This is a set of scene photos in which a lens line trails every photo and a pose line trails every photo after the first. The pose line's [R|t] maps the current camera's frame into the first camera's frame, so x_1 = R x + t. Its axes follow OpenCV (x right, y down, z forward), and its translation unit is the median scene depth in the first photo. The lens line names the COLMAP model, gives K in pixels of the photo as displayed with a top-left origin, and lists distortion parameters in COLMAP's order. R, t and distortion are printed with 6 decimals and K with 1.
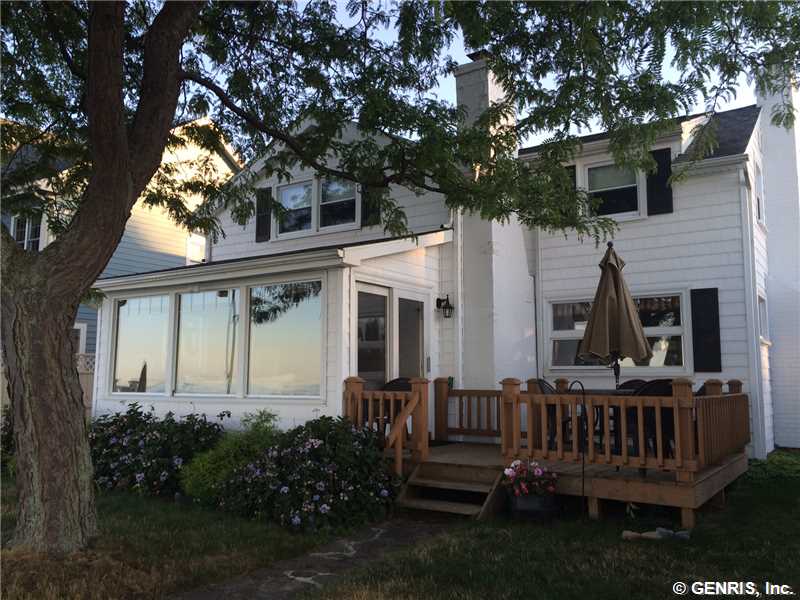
lens RADIAL K [[681.3, 0, 402.4], [0, 681.3, 297.9], [0, 0, 1]] dist [0.075582, -0.109810]
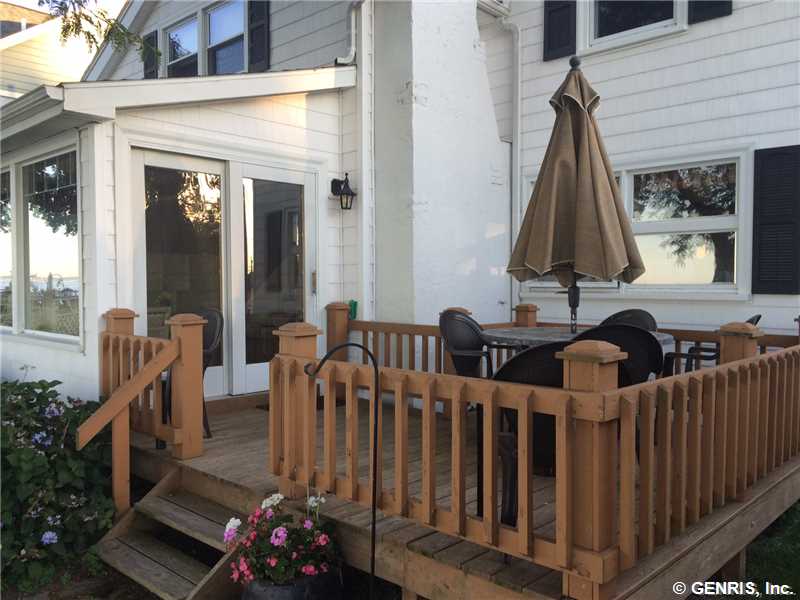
lens RADIAL K [[681.3, 0, 402.4], [0, 681.3, 297.9], [0, 0, 1]] dist [0.075582, -0.109810]
pose [[0.985744, 0.002346, -0.168238, 0.226901], [0.022006, 0.989517, 0.142732, 0.020855], [0.166809, -0.144399, 0.975358, 0.374343]]
